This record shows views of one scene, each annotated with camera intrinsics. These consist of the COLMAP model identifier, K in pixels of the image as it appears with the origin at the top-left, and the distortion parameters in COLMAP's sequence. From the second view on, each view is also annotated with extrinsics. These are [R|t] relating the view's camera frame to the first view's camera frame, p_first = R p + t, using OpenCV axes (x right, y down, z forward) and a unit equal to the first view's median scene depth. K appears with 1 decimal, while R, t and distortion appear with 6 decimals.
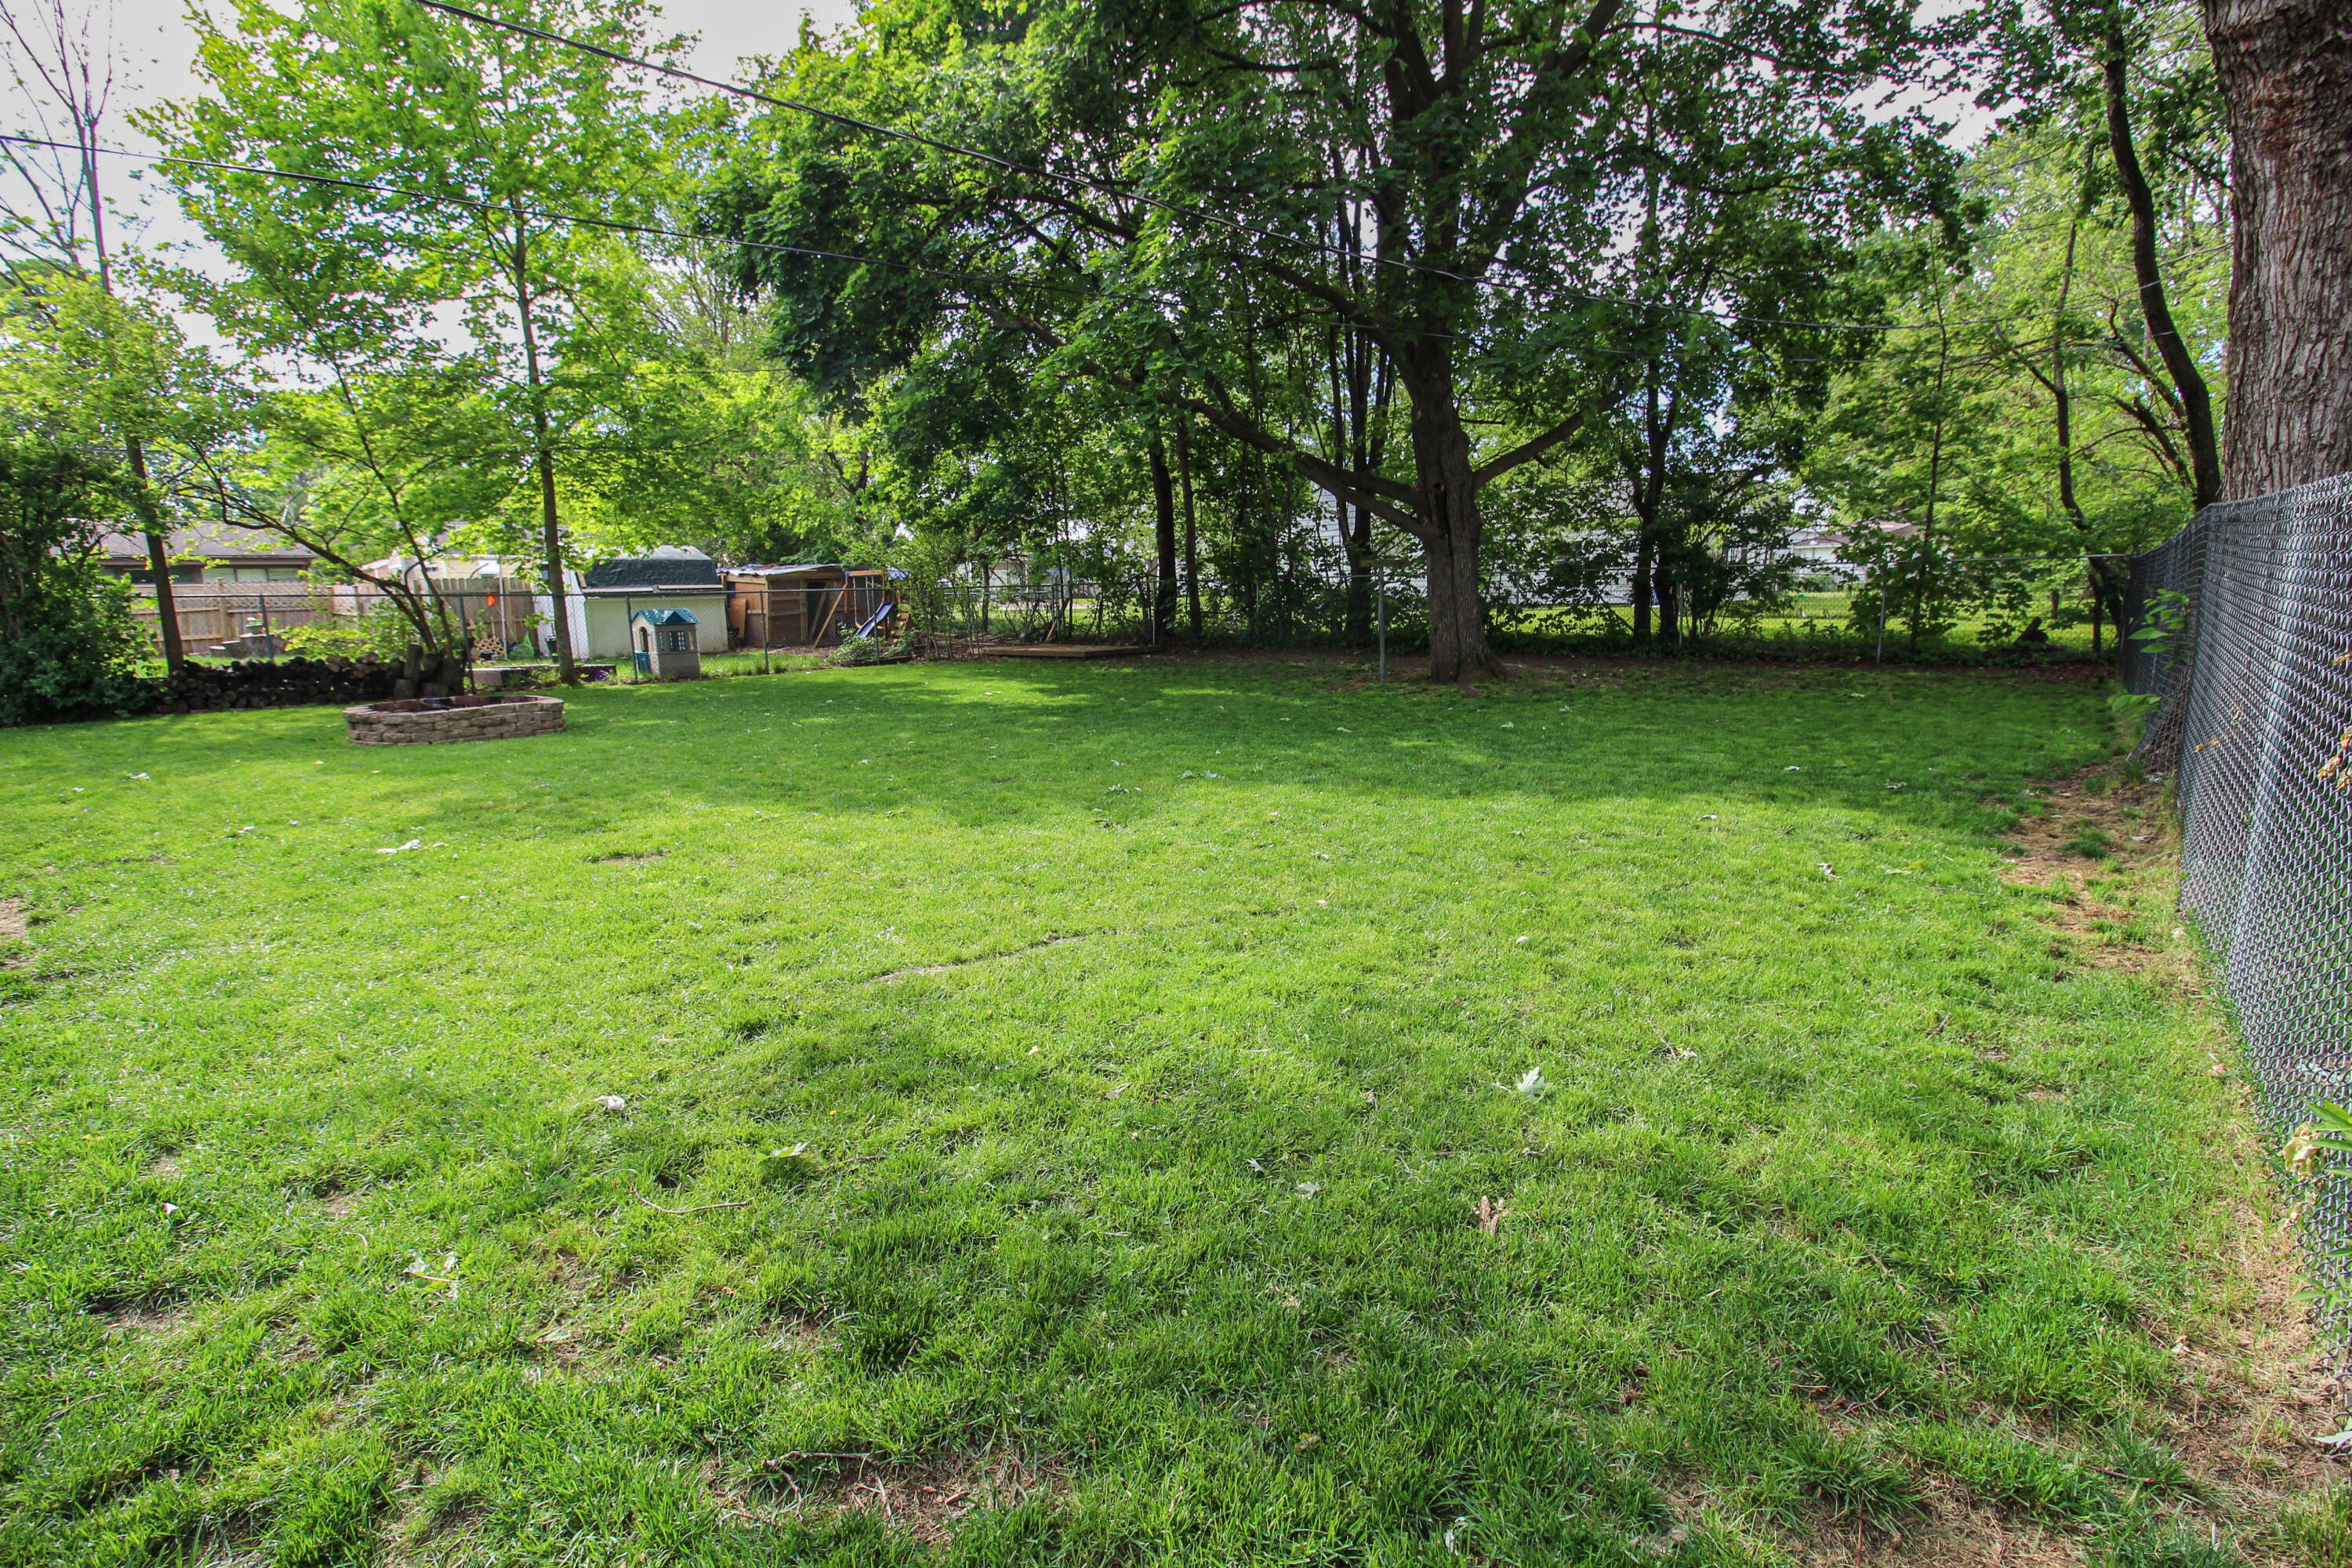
lens RADIAL K [[1100.8, 0, 1200.5], [0, 1100.8, 726.8], [0, 0, 1]] dist [0.000795, -0.014742]
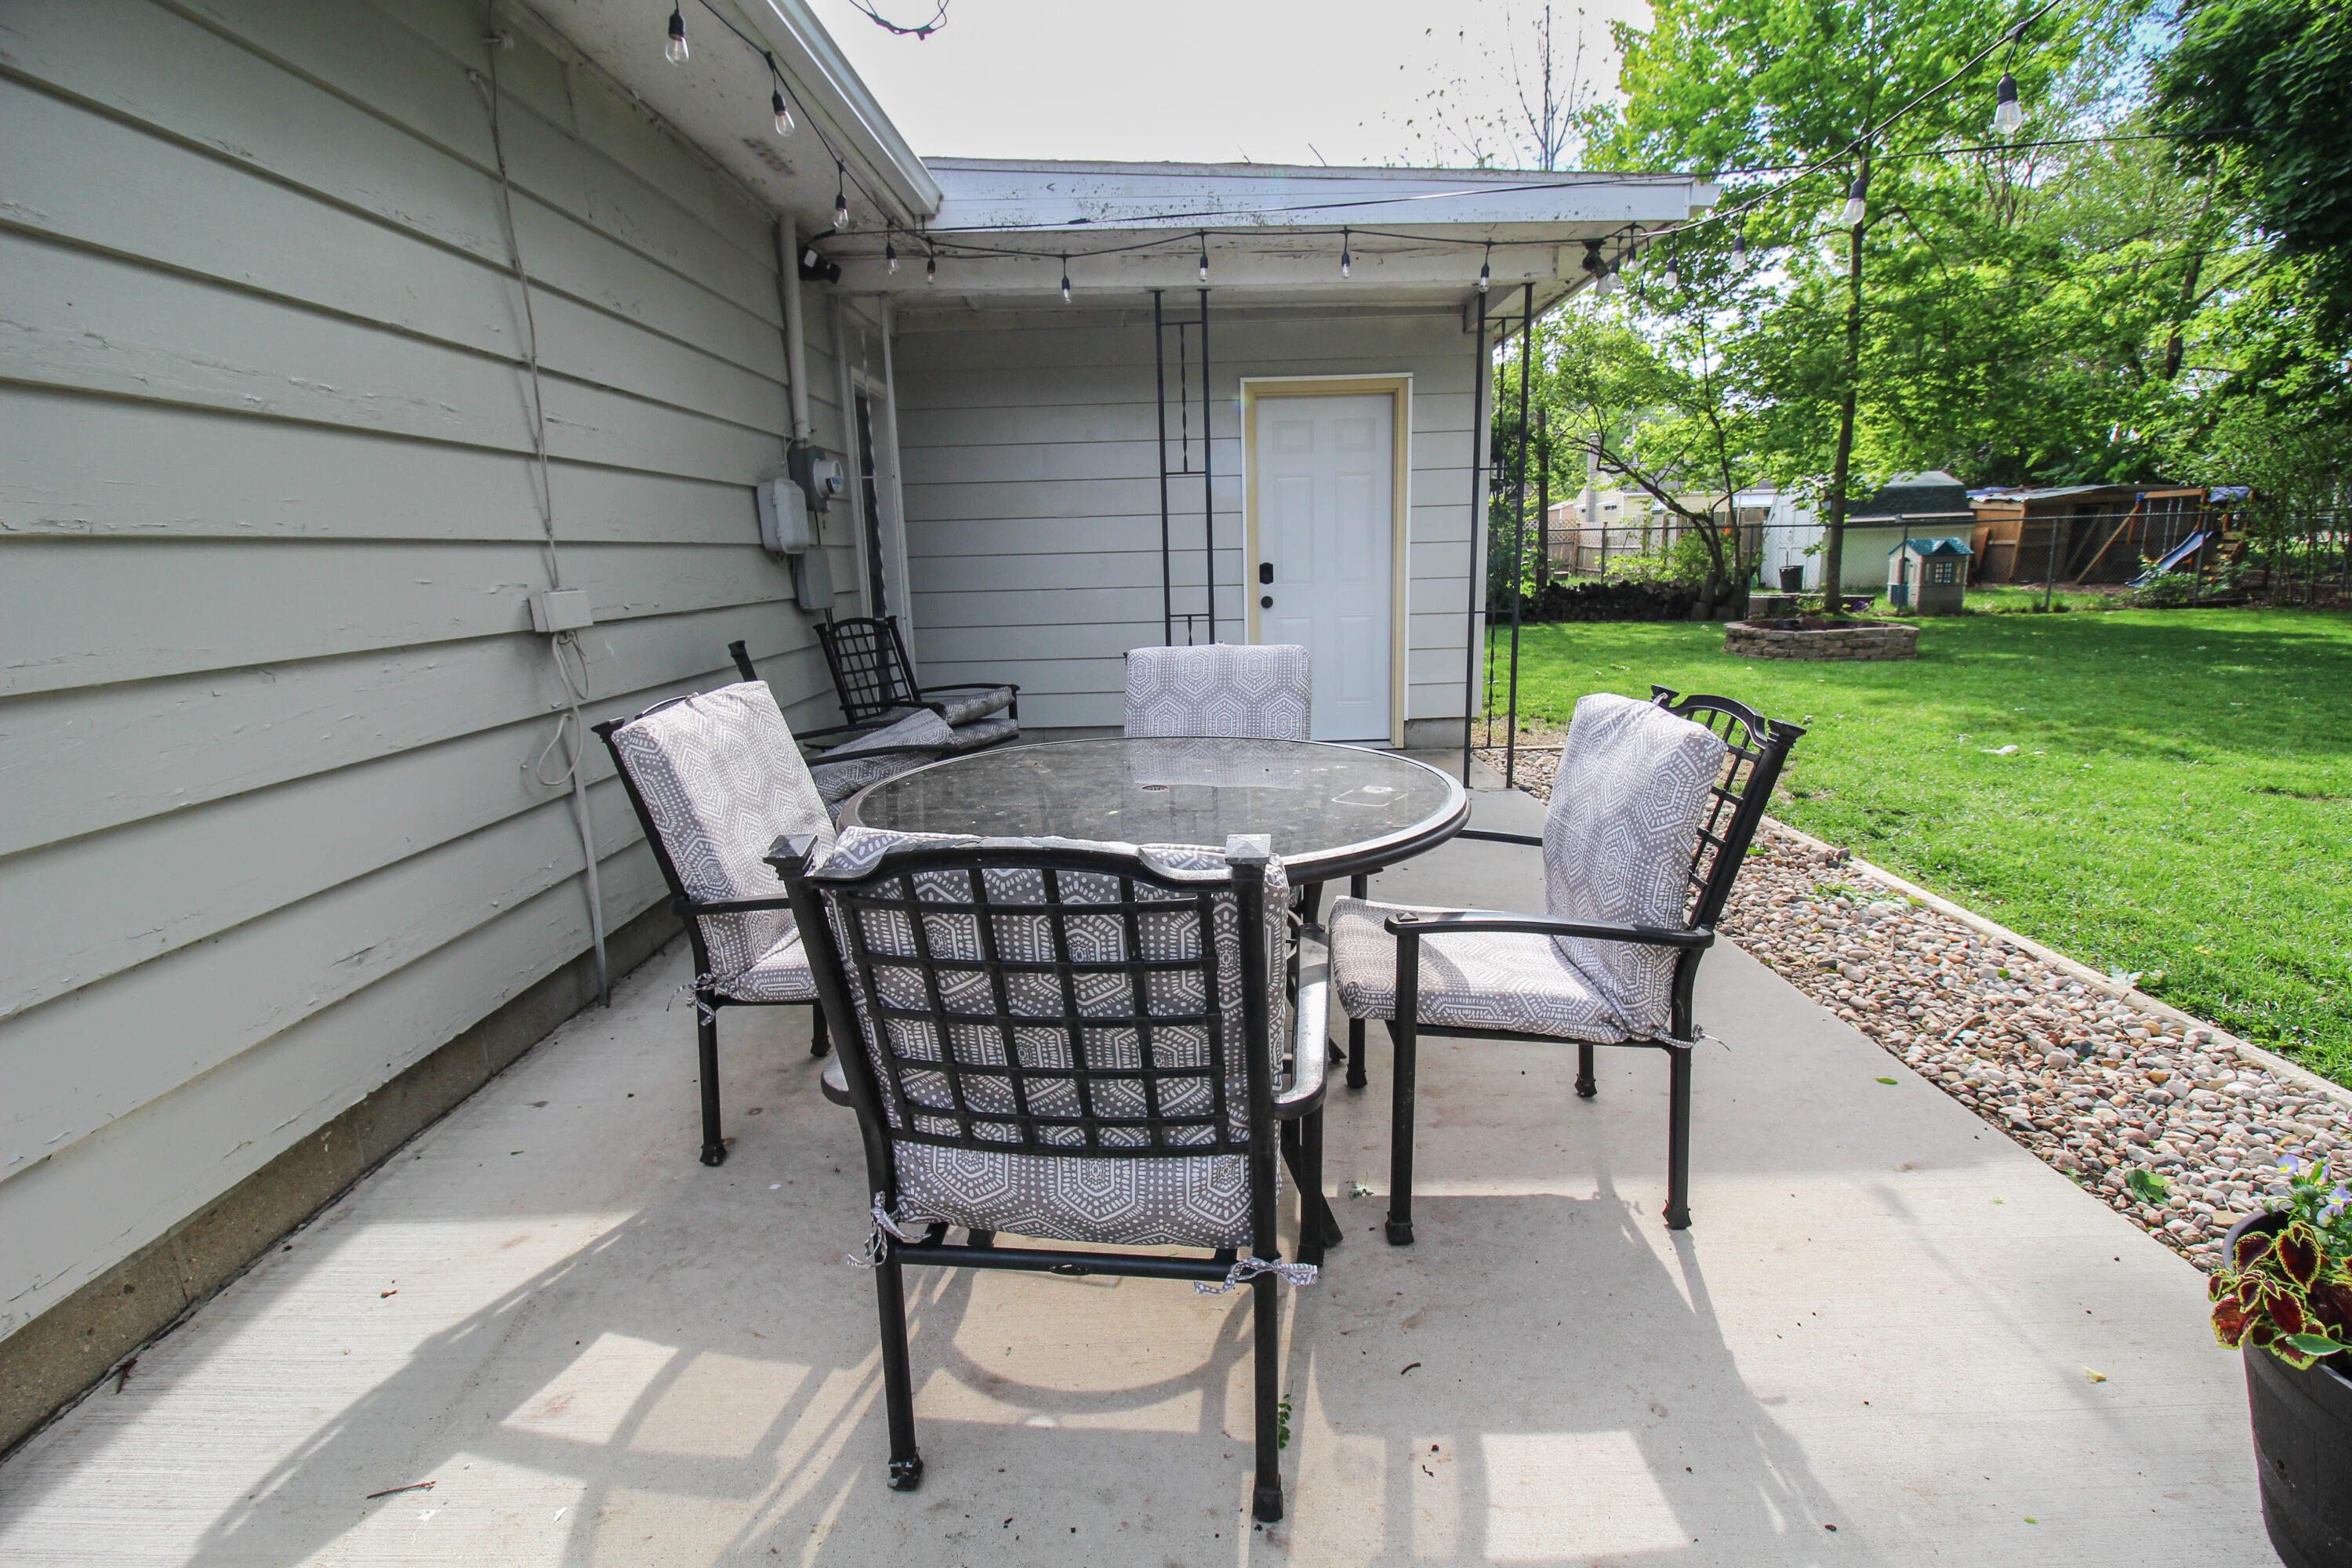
lens RADIAL K [[1079.4, 0, 1176.0], [0, 1079.4, 784.0], [0, 0, 1]] dist [0.001991, -0.014041]
pose [[0.591693, 0.166560, -0.788769, -0.115382], [-0.076808, 0.985620, 0.150510, 0.014381], [0.802496, -0.028472, 0.595978, -0.104888]]
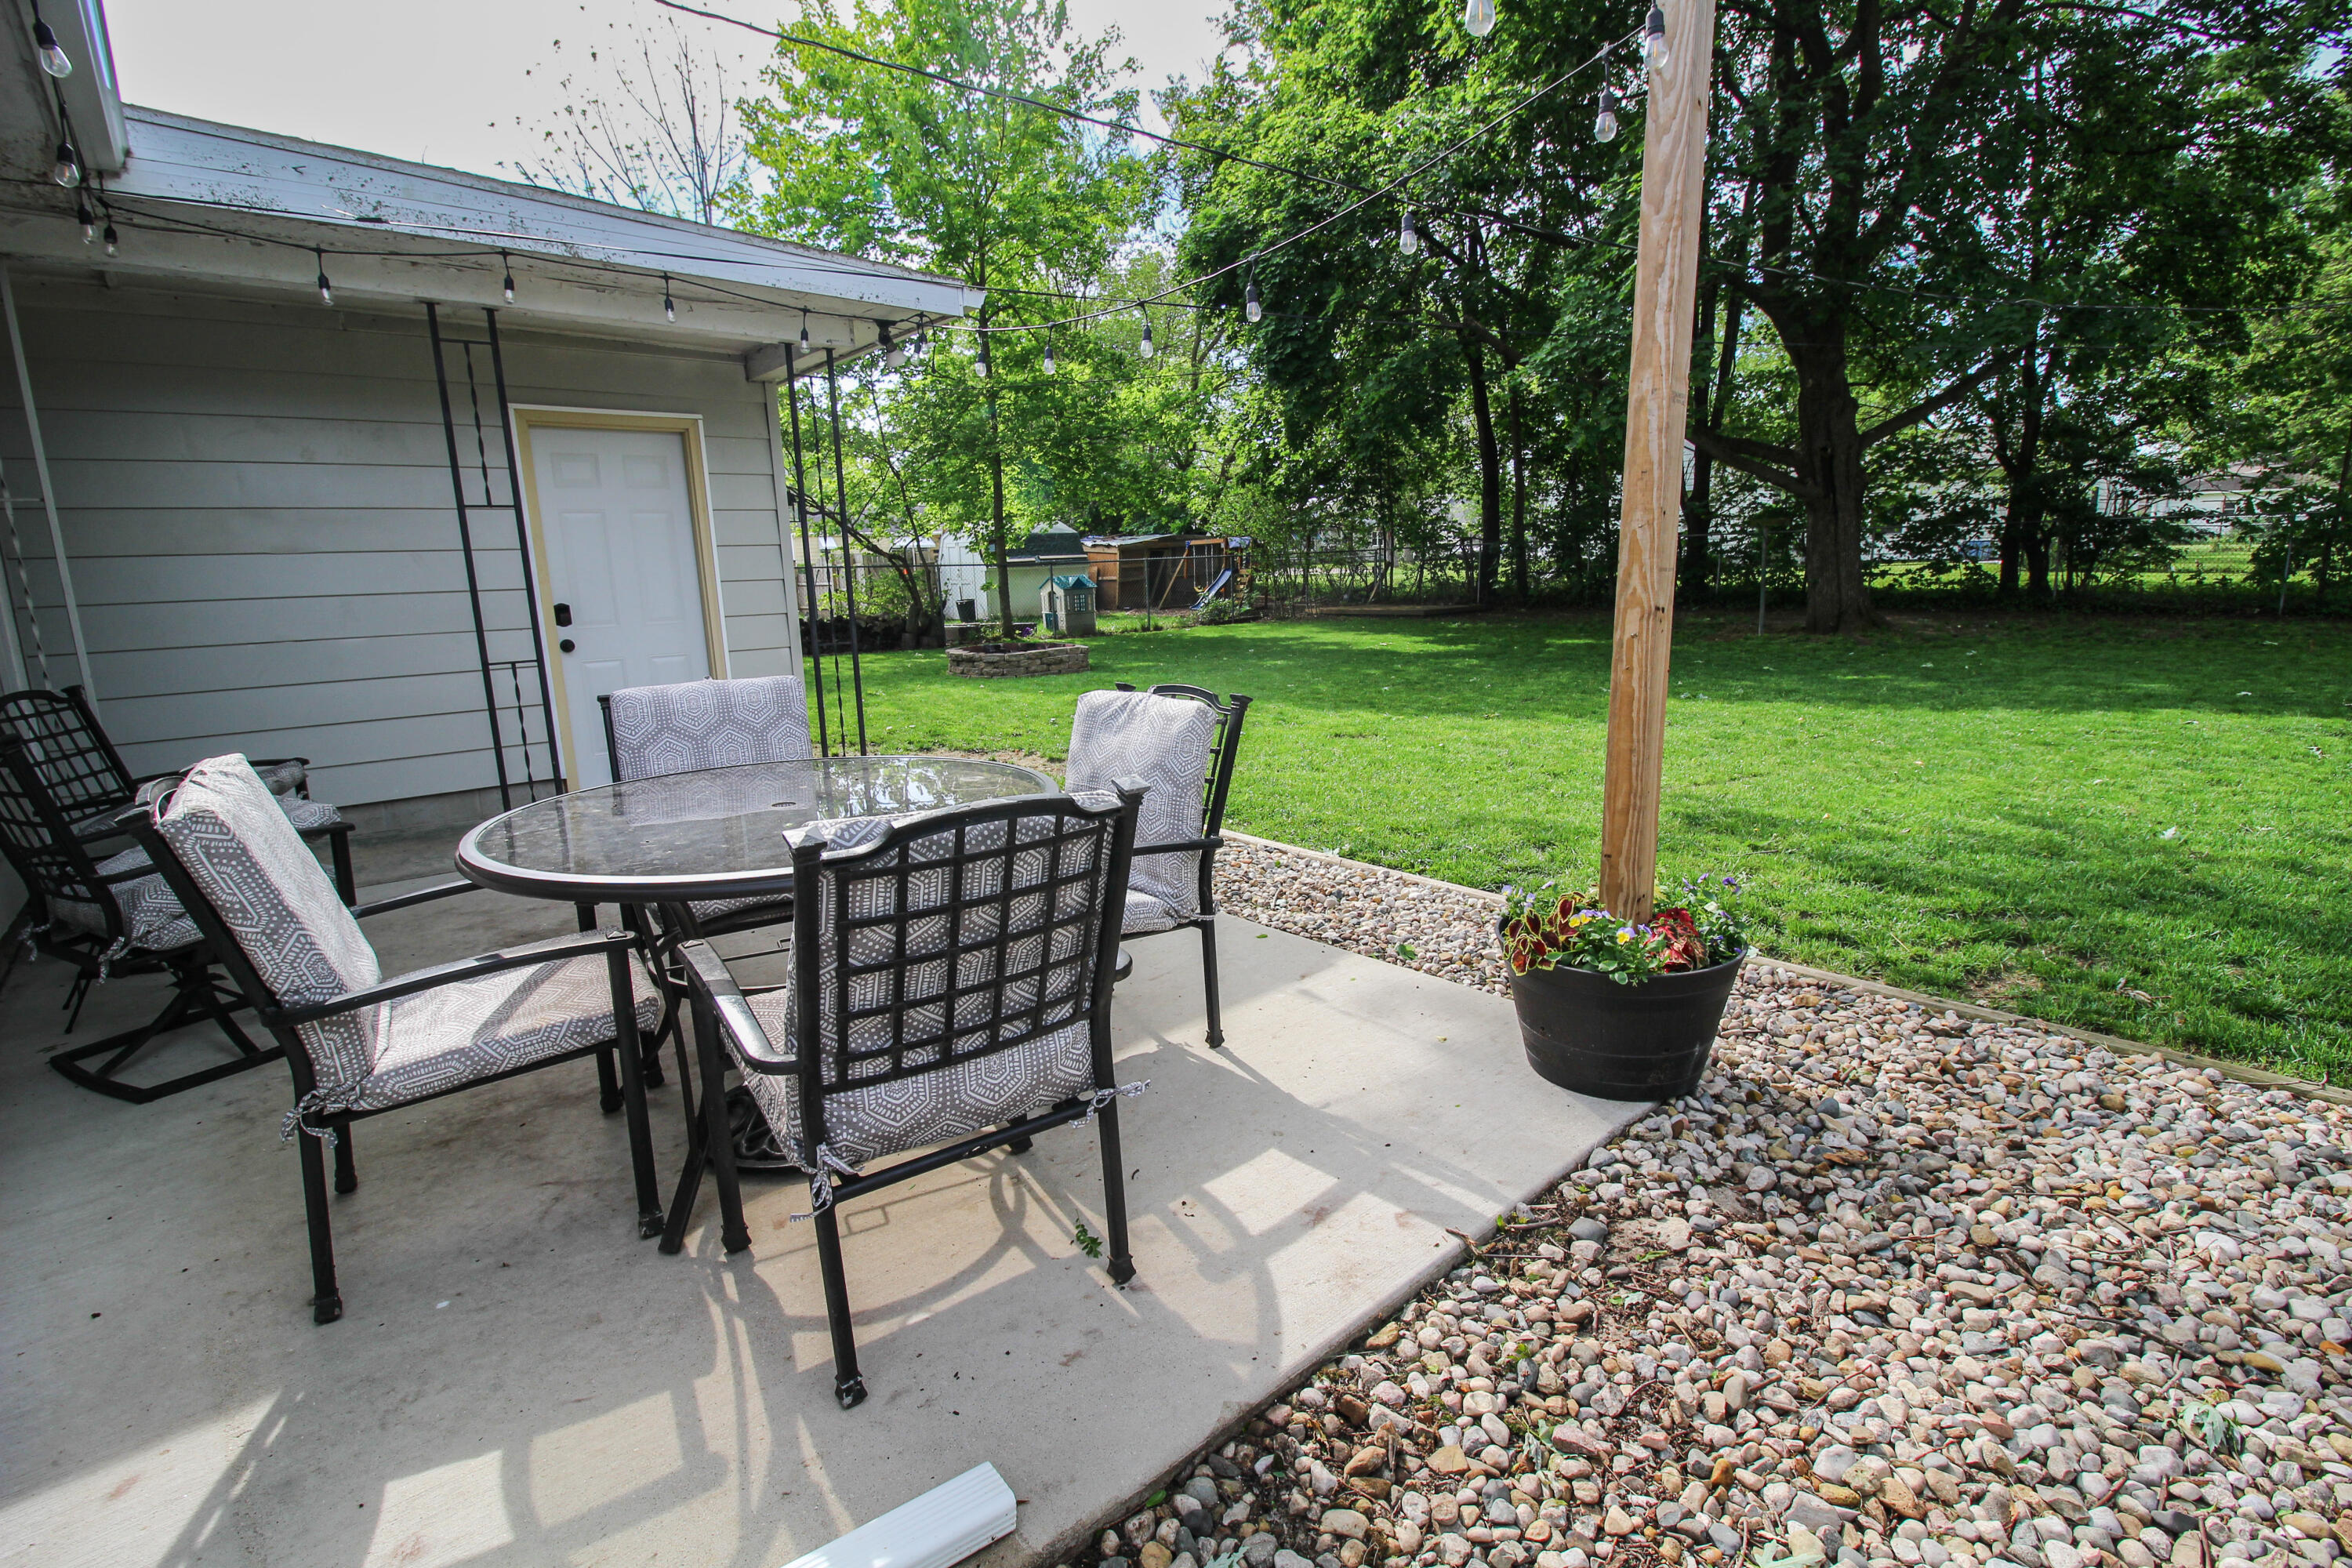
lens RADIAL K [[1079.4, 0, 1176.0], [0, 1079.4, 784.0], [0, 0, 1]] dist [0.001991, -0.014041]
pose [[0.976874, 0.027576, -0.212028, -0.134390], [-0.009553, 0.996287, 0.085561, 0.018376], [0.213600, -0.081557, 0.973511, -0.147905]]
